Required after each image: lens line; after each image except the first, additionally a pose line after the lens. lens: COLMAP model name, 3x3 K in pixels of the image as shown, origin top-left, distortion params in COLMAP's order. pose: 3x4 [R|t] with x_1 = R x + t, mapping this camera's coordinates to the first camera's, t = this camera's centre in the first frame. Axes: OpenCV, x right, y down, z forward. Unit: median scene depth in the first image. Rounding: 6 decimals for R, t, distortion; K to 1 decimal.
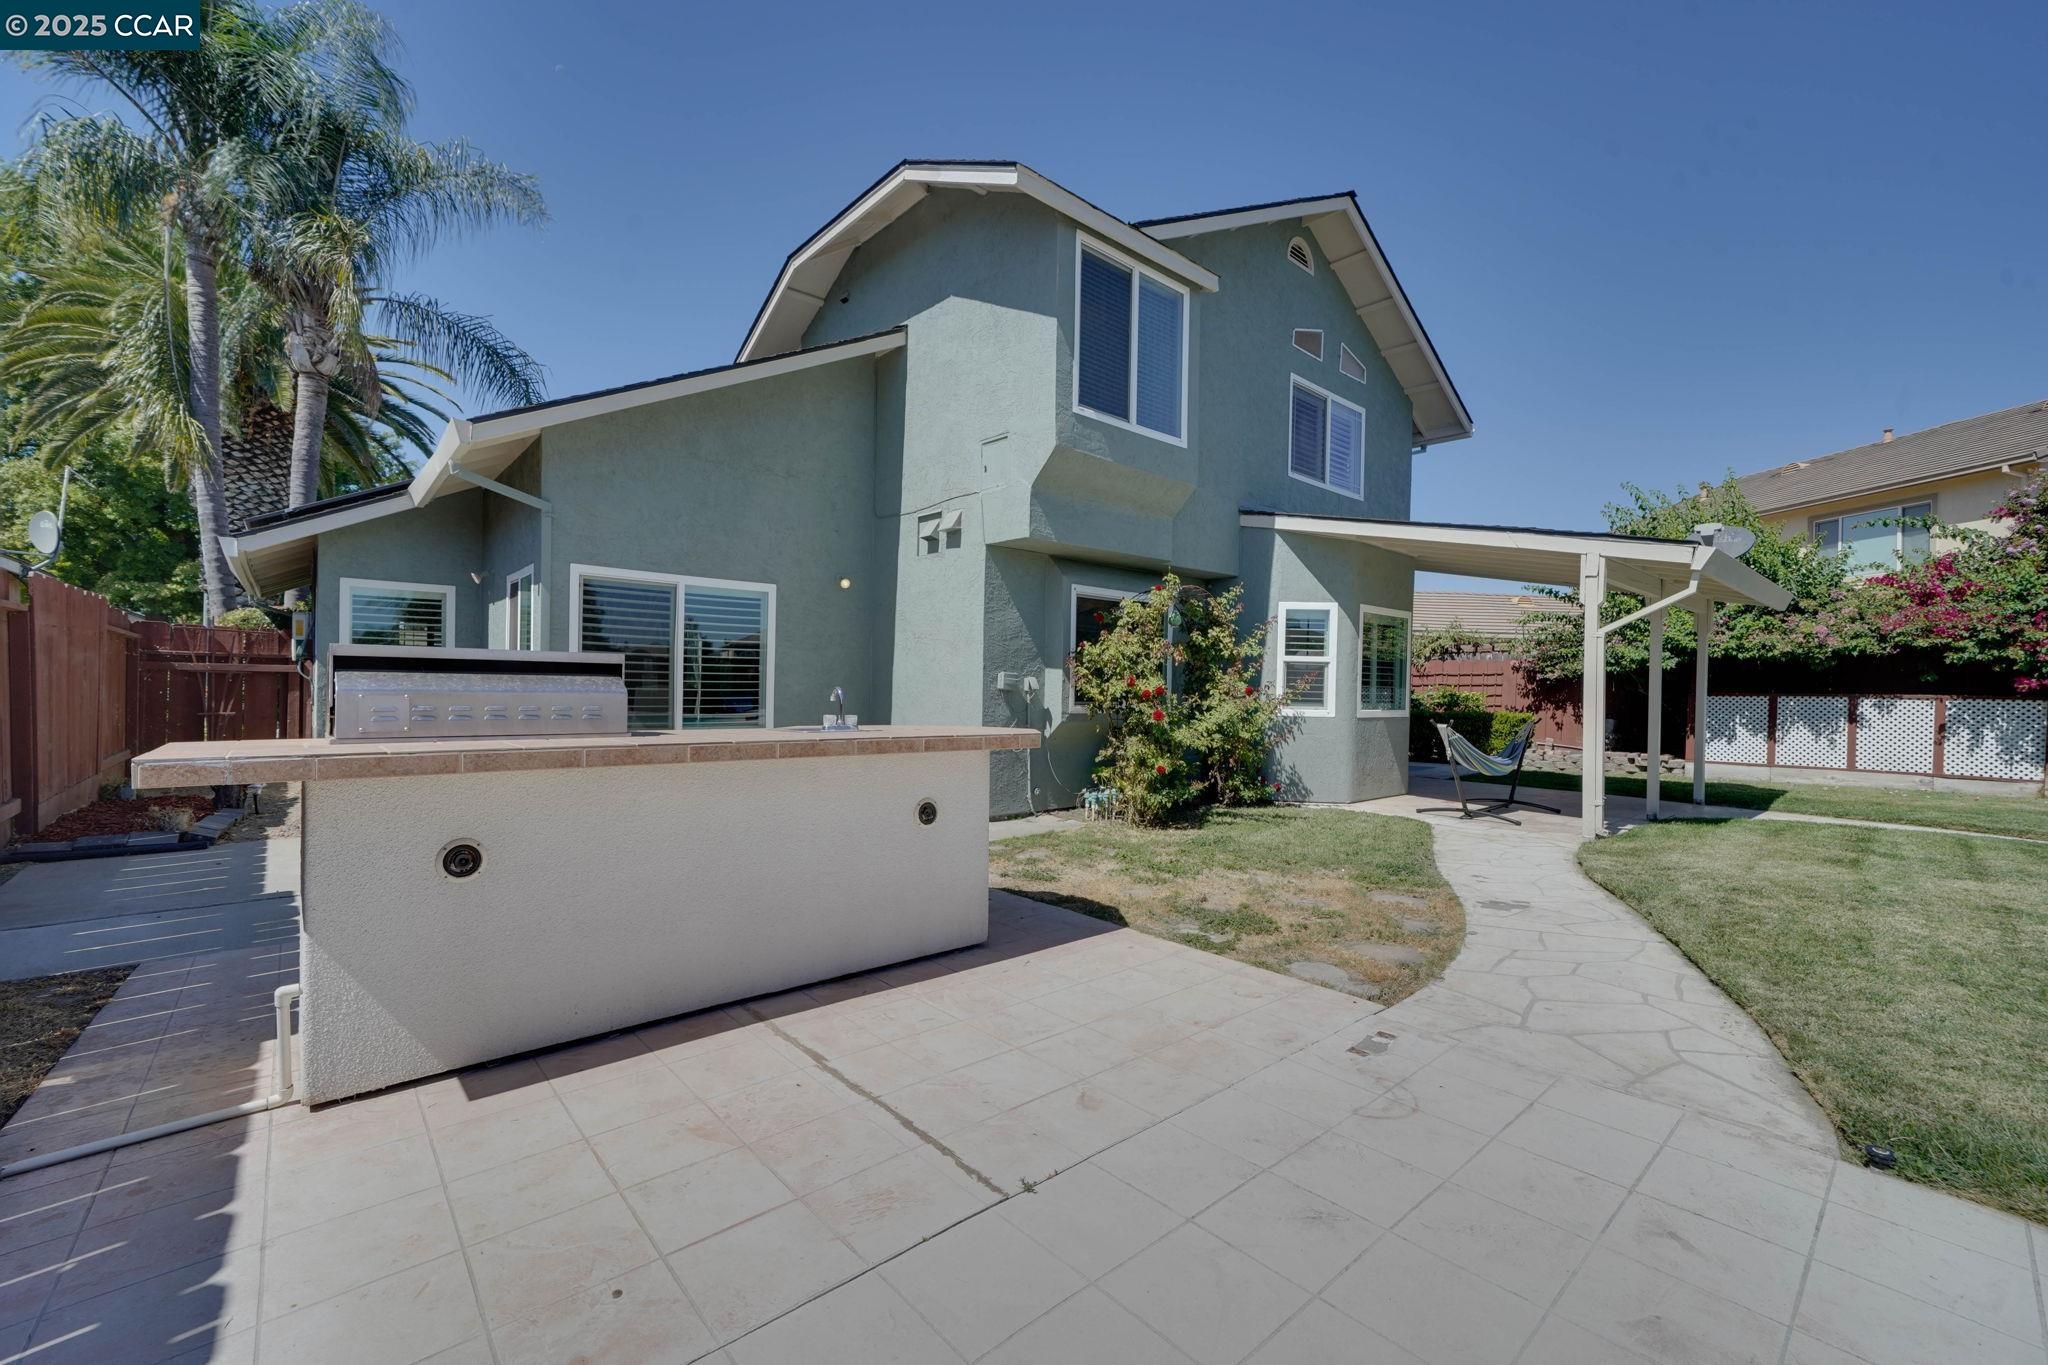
lens RADIAL K [[818.4, 0, 1014.9], [0, 818.4, 689.3], [0, 0, 1]] dist [-0.000825, 0.000169]
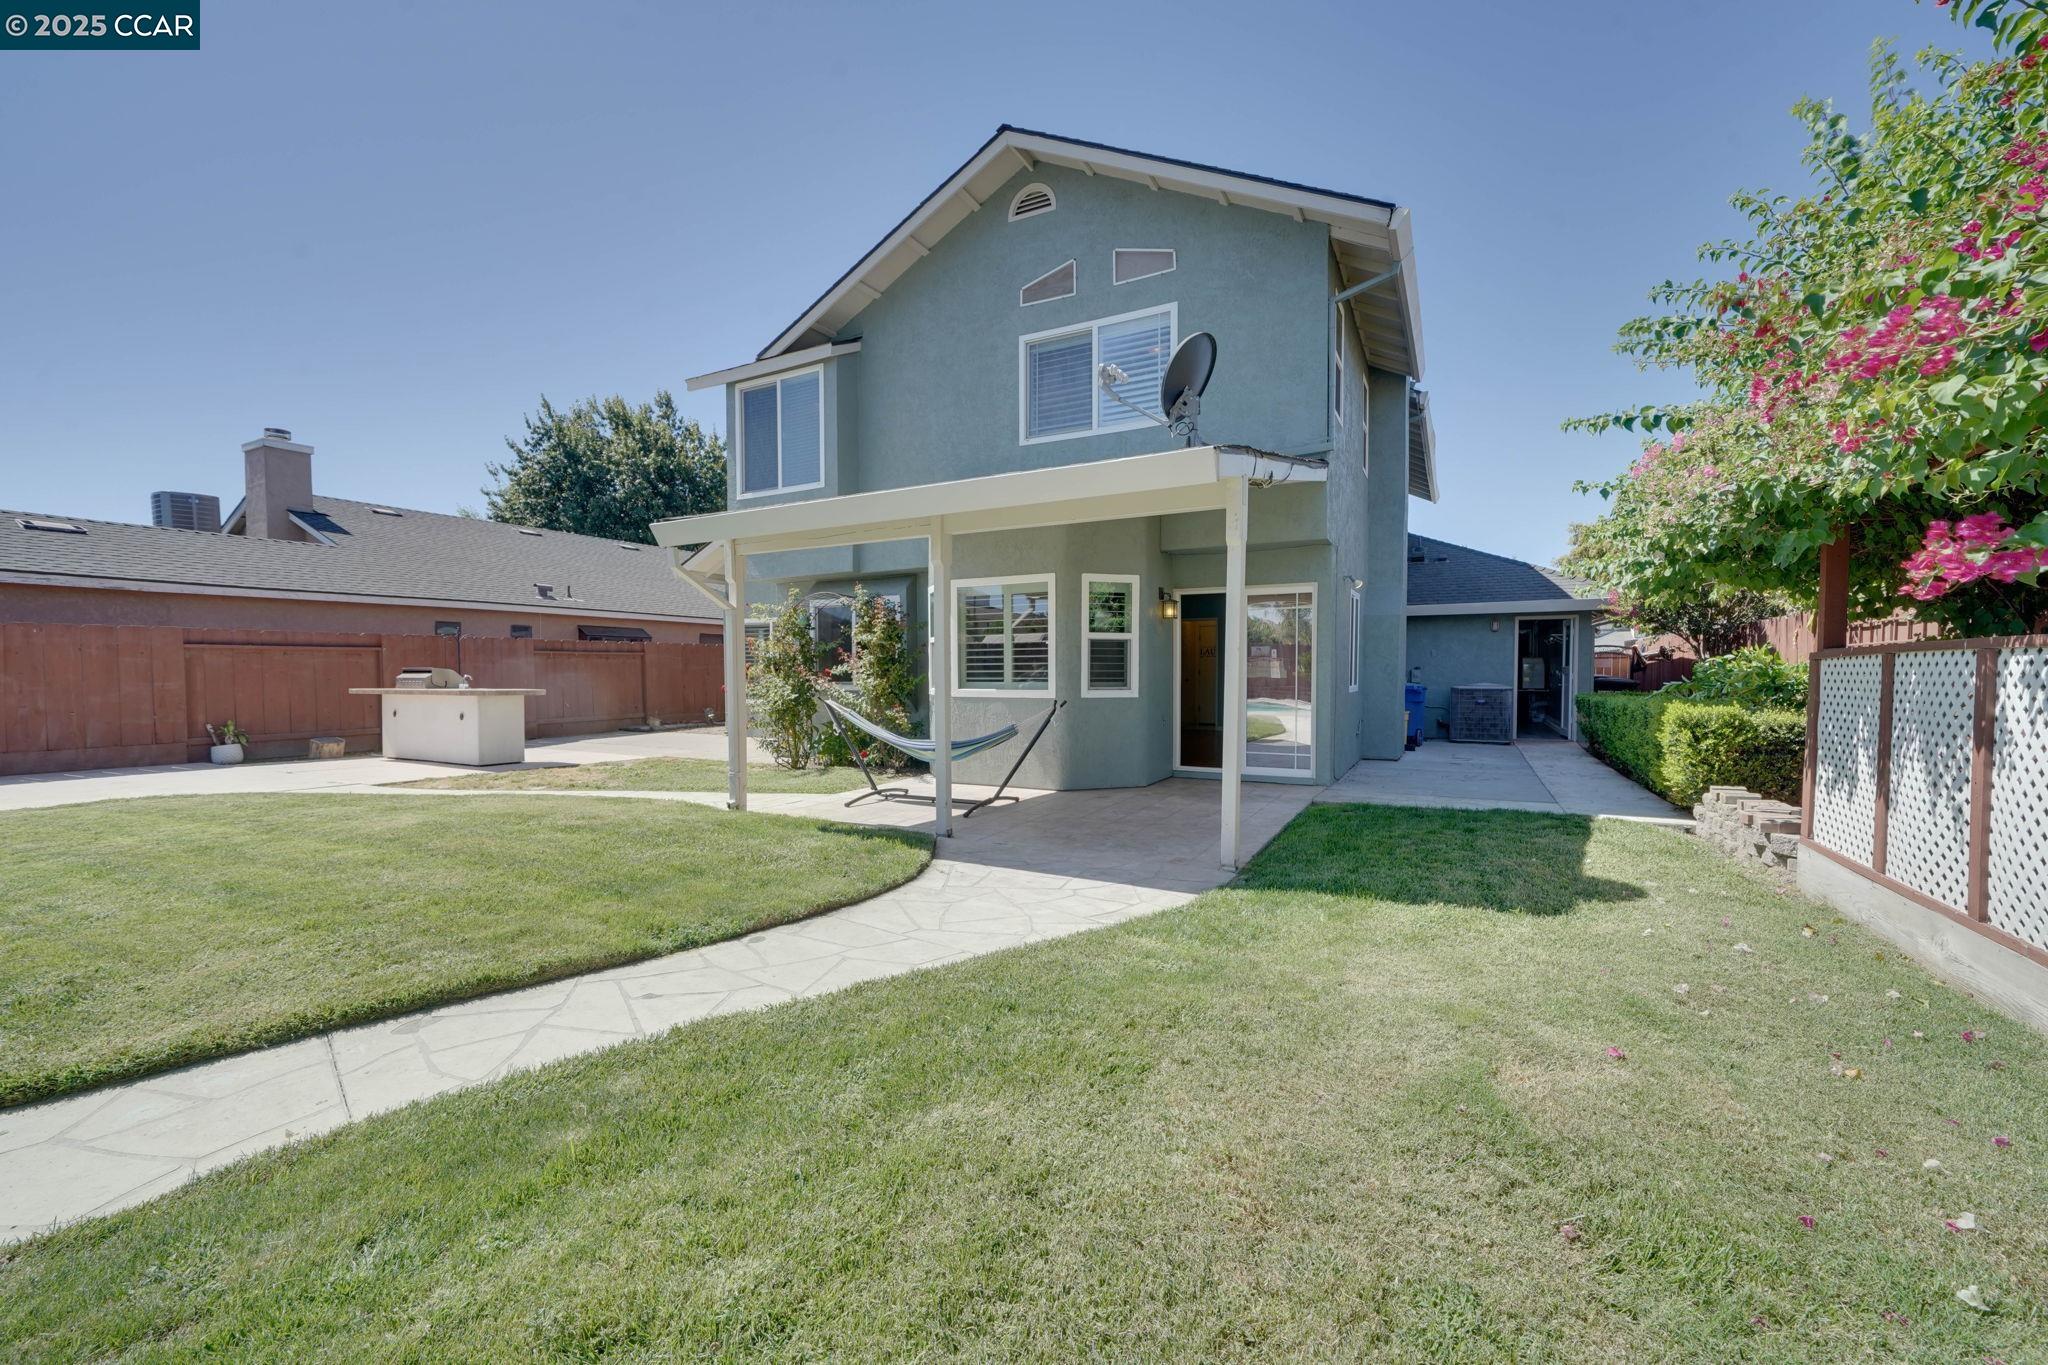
lens RADIAL K [[868.1, 0, 1016.1], [0, 868.1, 685.0], [0, 0, 1]] dist [0.009223, -0.000302]
pose [[0.330220, -0.005976, -0.943885, 1.417611], [-0.004510, 0.999959, -0.007909, 0.028033], [0.943893, 0.006869, 0.330179, 0.733256]]
